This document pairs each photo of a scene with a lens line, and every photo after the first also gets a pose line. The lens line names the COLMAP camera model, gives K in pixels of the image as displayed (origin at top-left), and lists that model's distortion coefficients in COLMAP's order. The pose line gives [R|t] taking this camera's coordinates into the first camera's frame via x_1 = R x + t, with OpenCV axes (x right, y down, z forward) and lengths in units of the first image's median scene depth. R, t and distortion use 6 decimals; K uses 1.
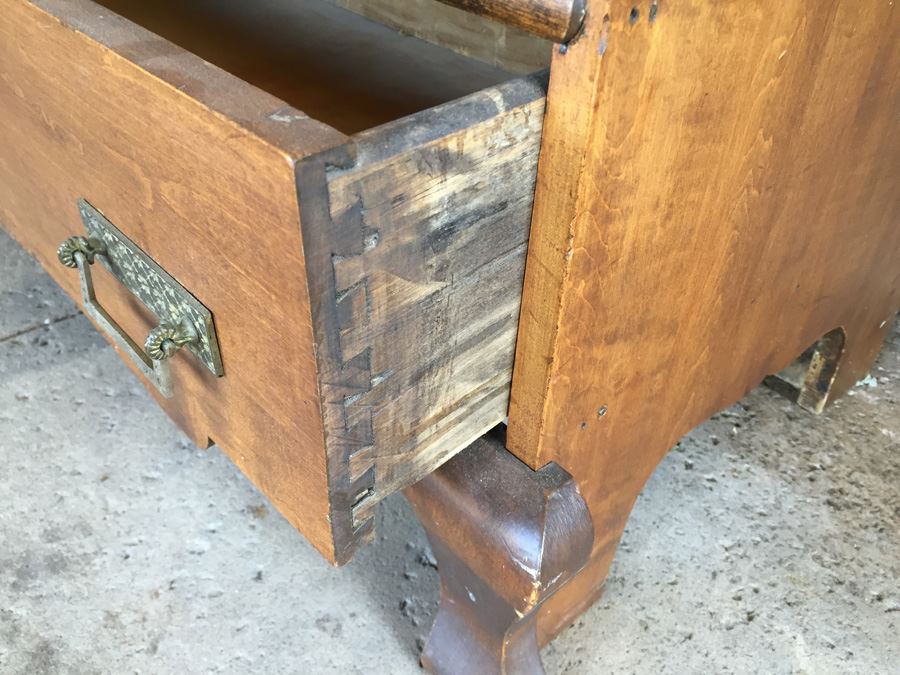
lens RADIAL K [[770.5, 0, 442.4], [0, 770.5, 355.6], [0, 0, 1]] dist [0.093236, -0.135926]
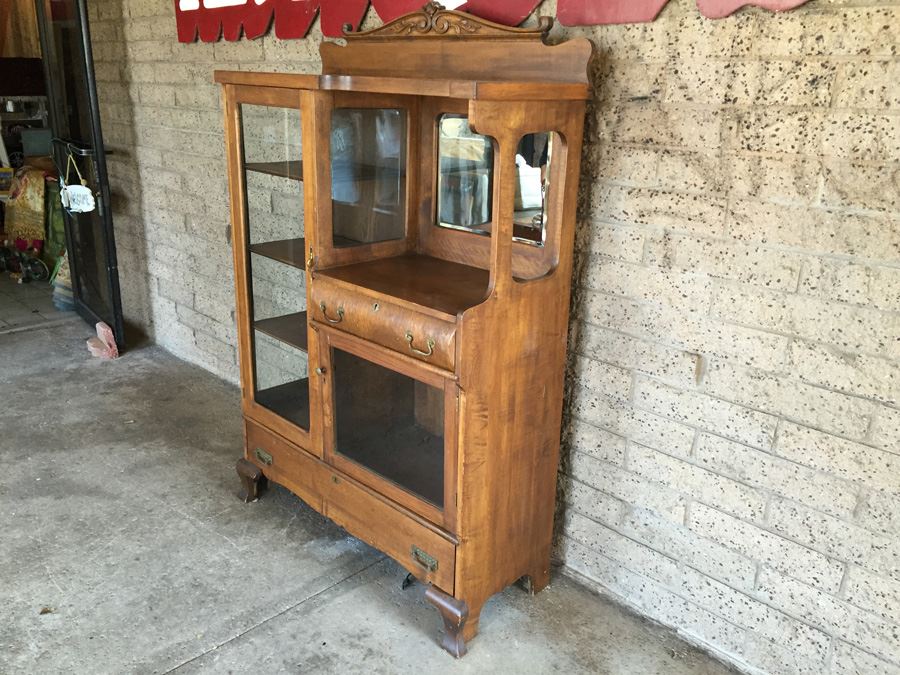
lens RADIAL K [[770.5, 0, 446.9], [0, 770.5, 333.6], [0, 0, 1]] dist [0.093236, -0.135926]
pose [[0.996944, -0.036980, 0.068819, -0.244557], [0.057629, 0.942848, -0.328202, 0.113821], [-0.052749, 0.331165, 0.942097, -4.103199]]
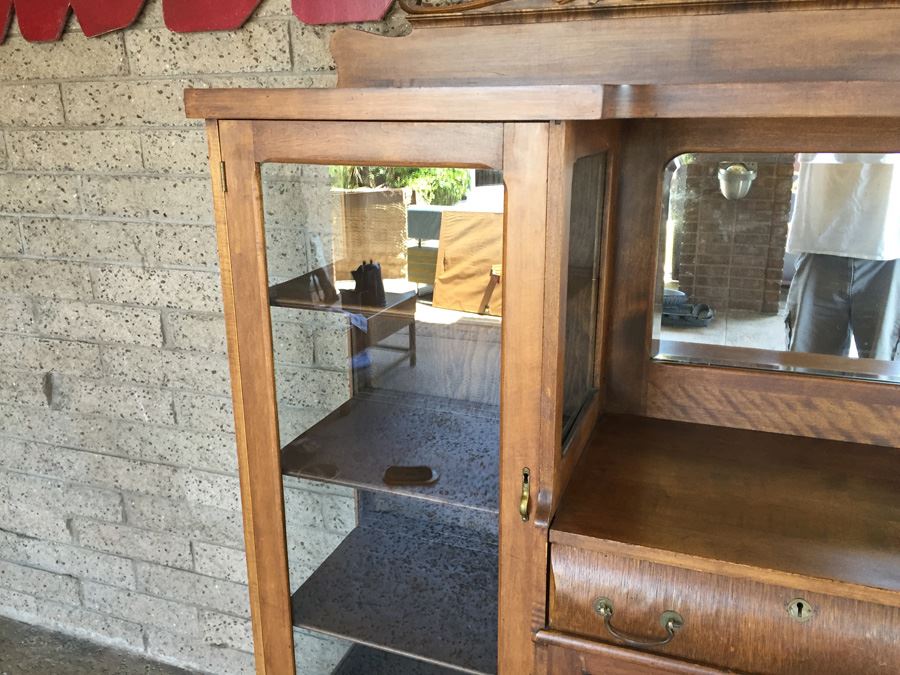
lens RADIAL K [[770.5, 0, 446.8], [0, 770.5, 334.3], [0, 0, 1]] dist [0.093236, -0.135926]
pose [[0.873626, -0.185245, 0.449957, -1.849975], [0.332327, 0.902594, -0.273646, -1.891287], [-0.355437, 0.388598, 0.850092, -1.534475]]
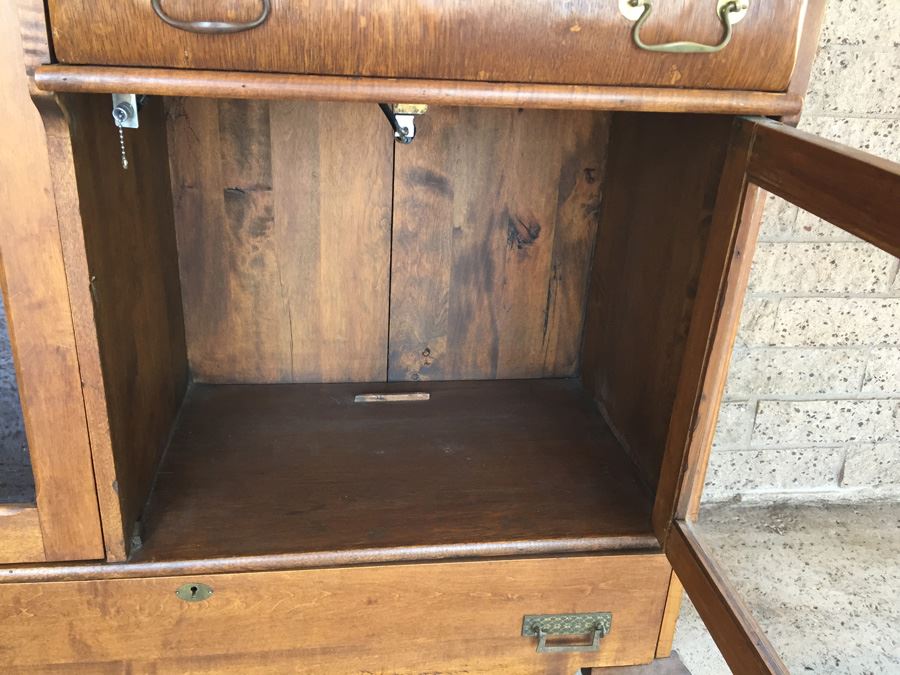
lens RADIAL K [[770.5, 0, 447.9], [0, 770.5, 334.8], [0, 0, 1]] dist [0.093236, -0.135926]
pose [[0.531356, -0.339453, 0.776165, -1.540423], [0.492014, 0.869502, 0.043445, -1.012762], [-0.689625, 0.358800, 0.629031, -0.483175]]
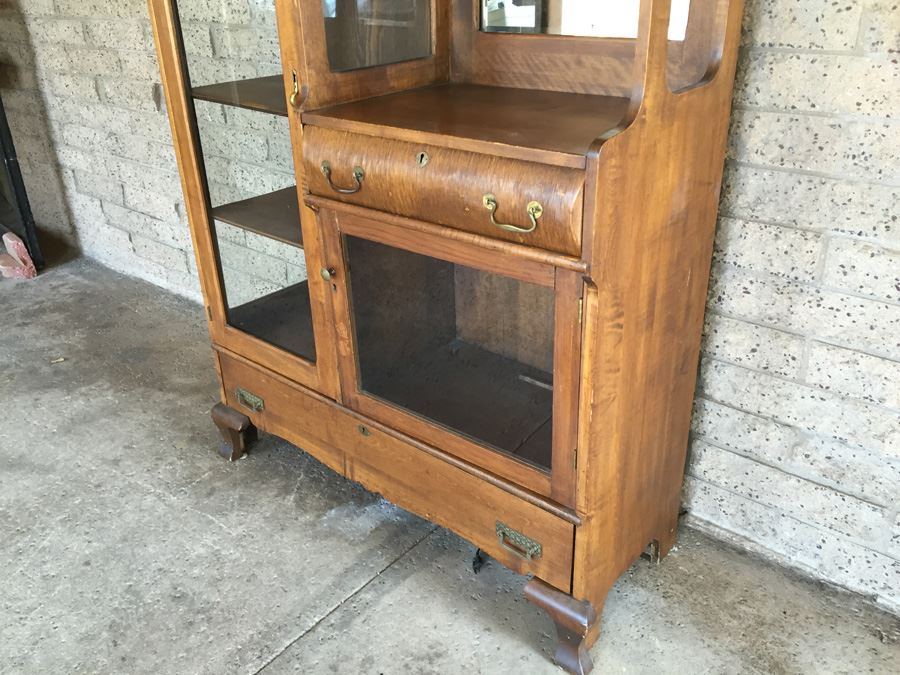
lens RADIAL K [[770.5, 0, 441.8], [0, 770.5, 339.1], [0, 0, 1]] dist [0.093236, -0.135926]
pose [[0.985564, -0.131208, 0.106992, -0.639829], [0.149075, 0.972102, -0.181090, -0.422033], [-0.080247, 0.194426, 0.977629, -2.422498]]
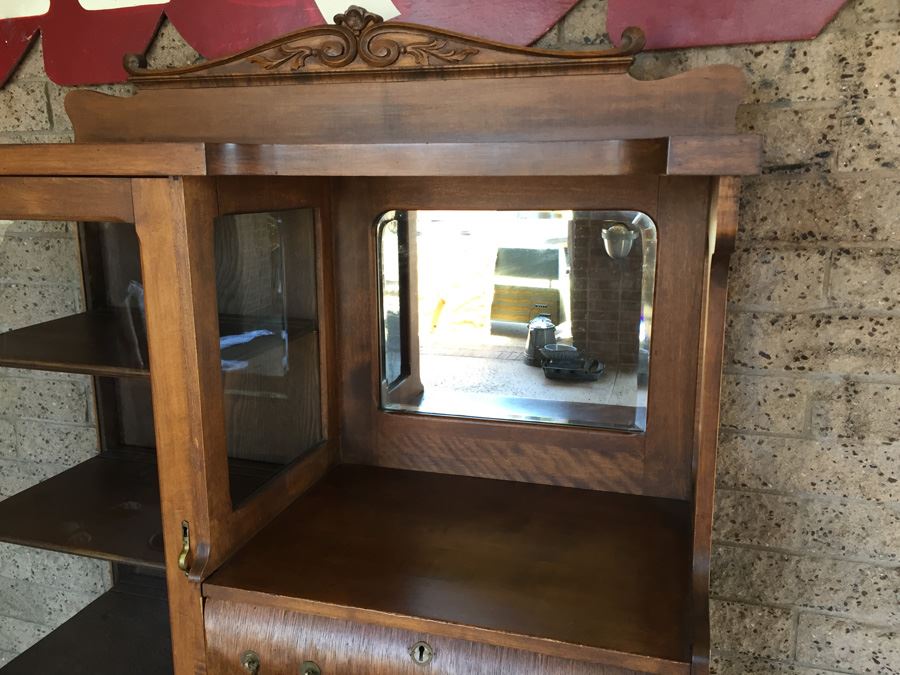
lens RADIAL K [[770.5, 0, 449.3], [0, 770.5, 333.5], [0, 0, 1]] dist [0.093236, -0.135926]
pose [[0.839988, -0.159508, 0.518630, -1.166713], [0.363483, 0.875073, -0.319573, -1.567875], [-0.402865, 0.456951, 0.793030, -1.873205]]
